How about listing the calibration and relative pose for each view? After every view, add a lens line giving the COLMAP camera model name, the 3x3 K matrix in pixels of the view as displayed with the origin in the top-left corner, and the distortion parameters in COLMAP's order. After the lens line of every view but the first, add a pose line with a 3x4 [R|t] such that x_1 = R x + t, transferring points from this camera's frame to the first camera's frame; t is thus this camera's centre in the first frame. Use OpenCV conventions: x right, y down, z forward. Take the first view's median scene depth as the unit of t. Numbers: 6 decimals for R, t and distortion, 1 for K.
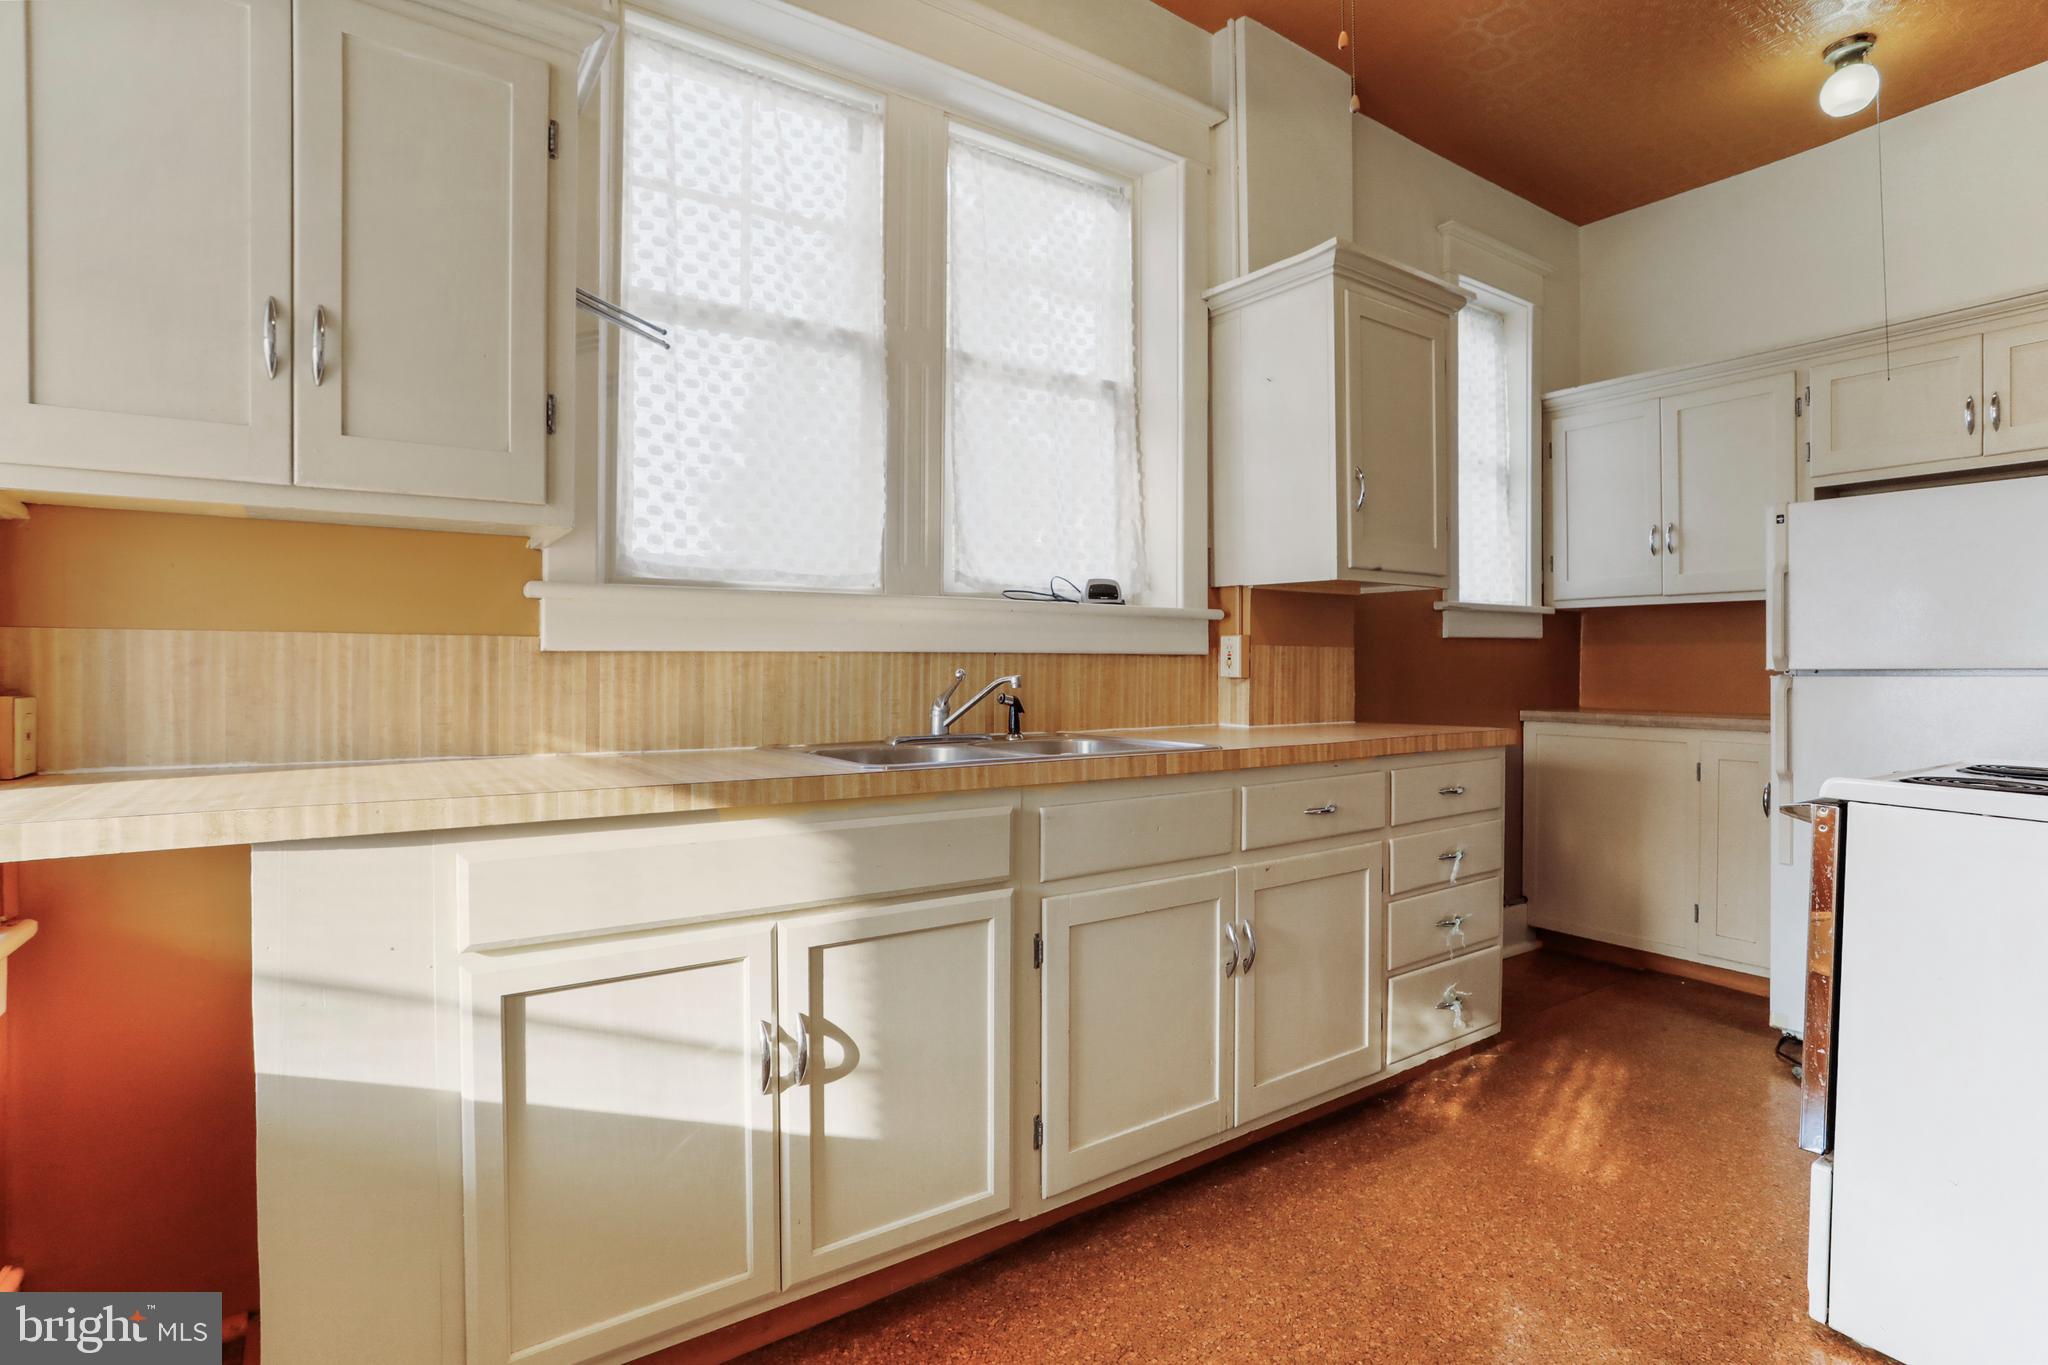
lens RADIAL K [[1019.4, 0, 1015.7], [0, 1019.4, 674.2], [0, 0, 1]] dist [-0.054132, 0.039187]
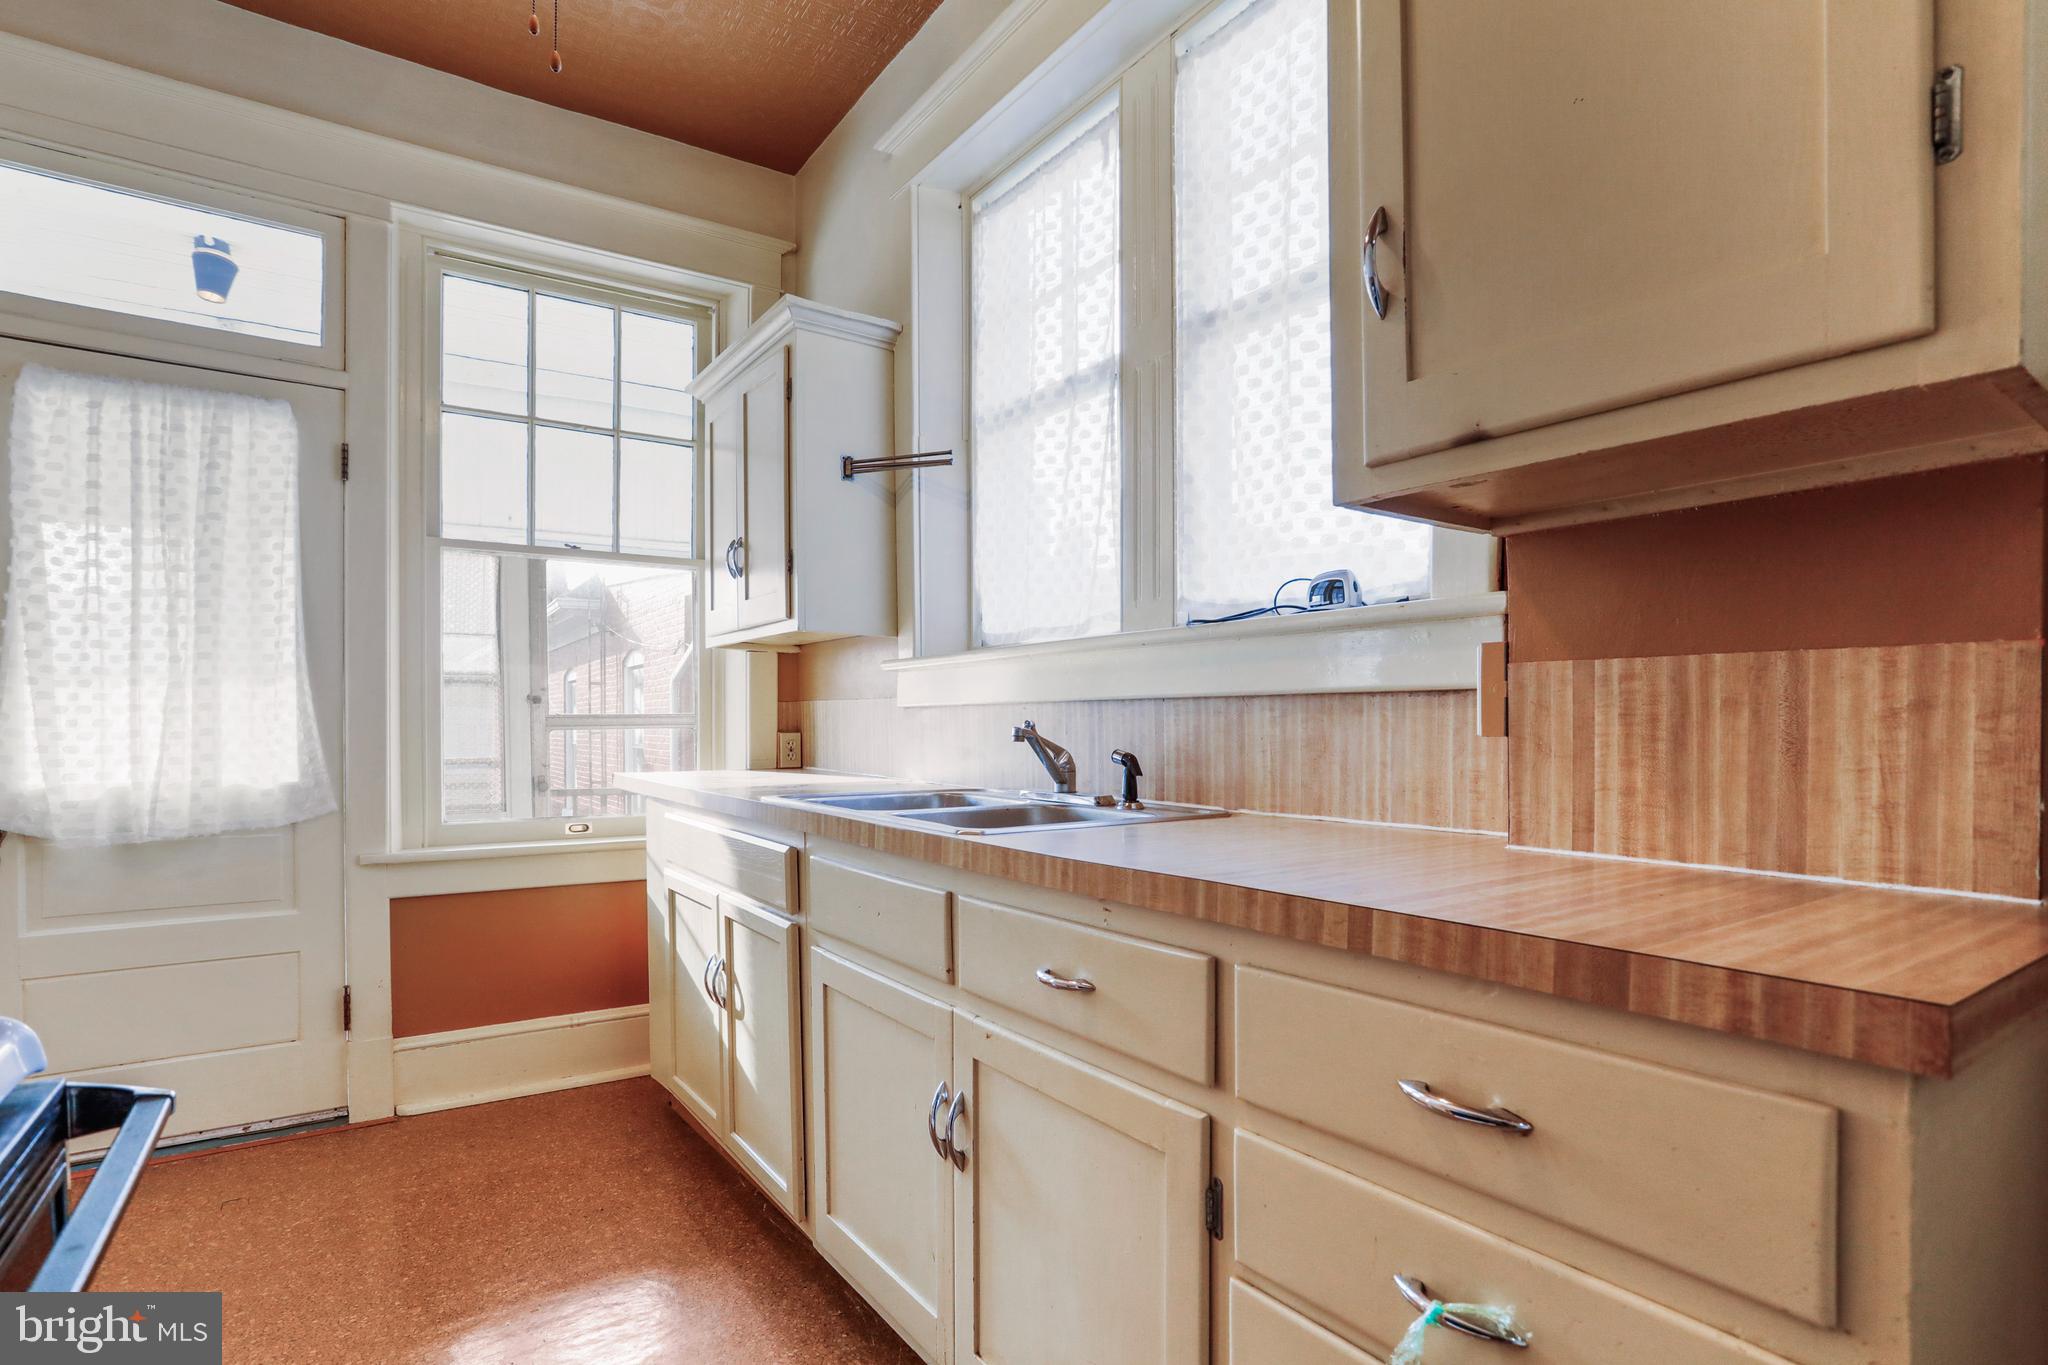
lens RADIAL K [[1028.3, 0, 1023.8], [0, 1028.3, 735.5], [0, 0, 1]] dist [-0.049231, 0.000085]
pose [[-0.002129, 0.012870, -0.999915, 0.678624], [-0.006829, 0.999894, 0.012884, -0.001432], [0.999974, 0.006856, -0.002041, 0.790922]]
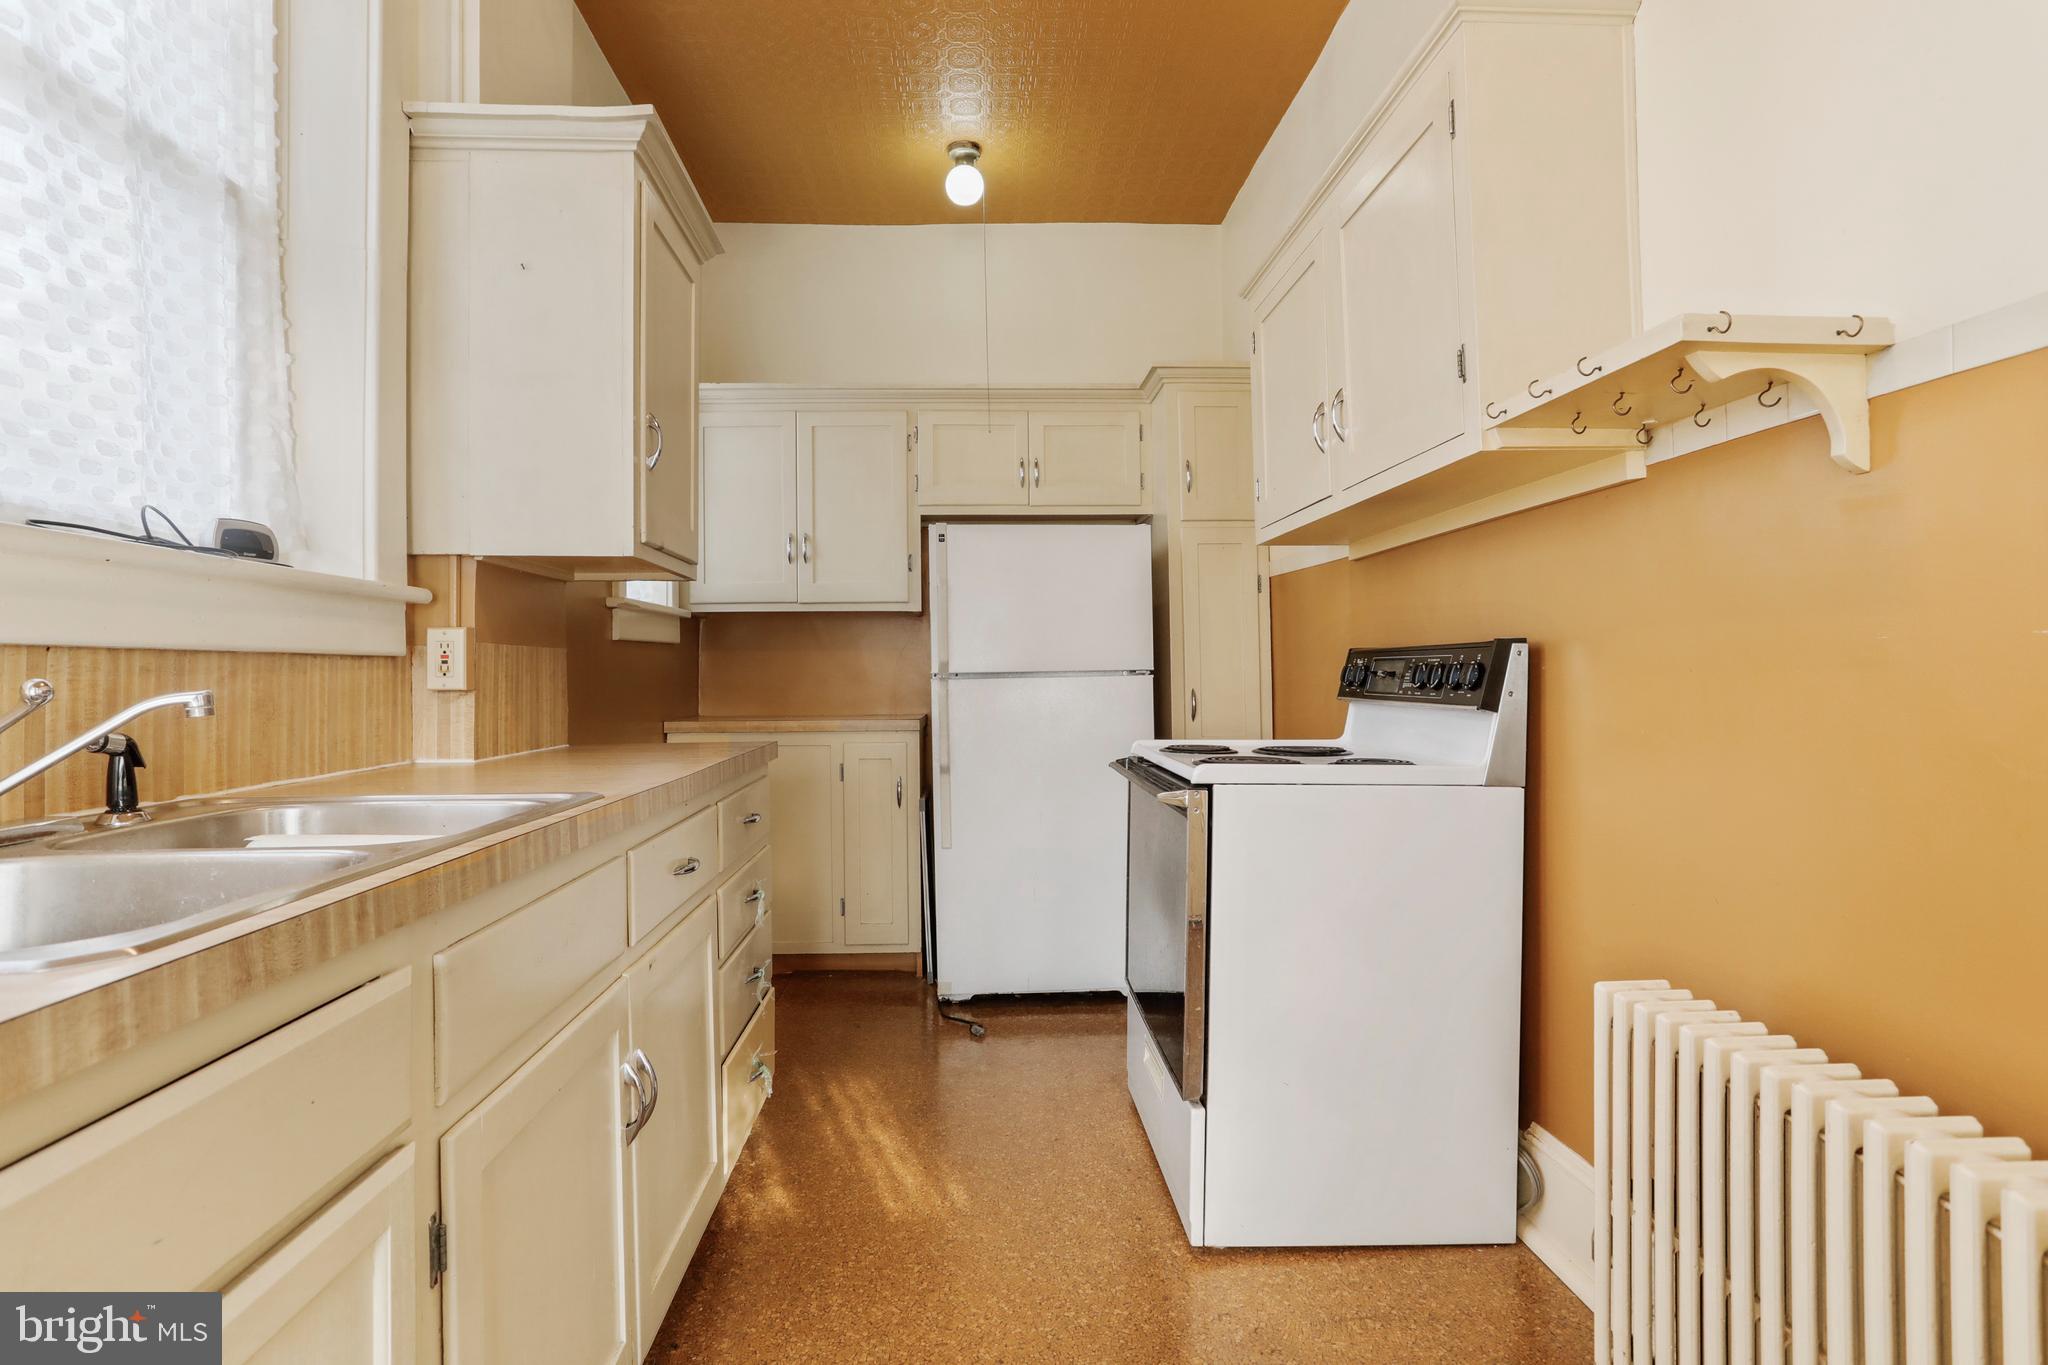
lens RADIAL K [[1024.3, 0, 1022.7], [0, 1024.3, 669.7], [0, 0, 1]] dist [-0.056283, 0.028694]
pose [[0.526468, -0.002590, 0.850191, -0.155374], [0.016072, 0.999847, -0.006907, 0.000677], [-0.850043, 0.017300, 0.526429, 0.327437]]
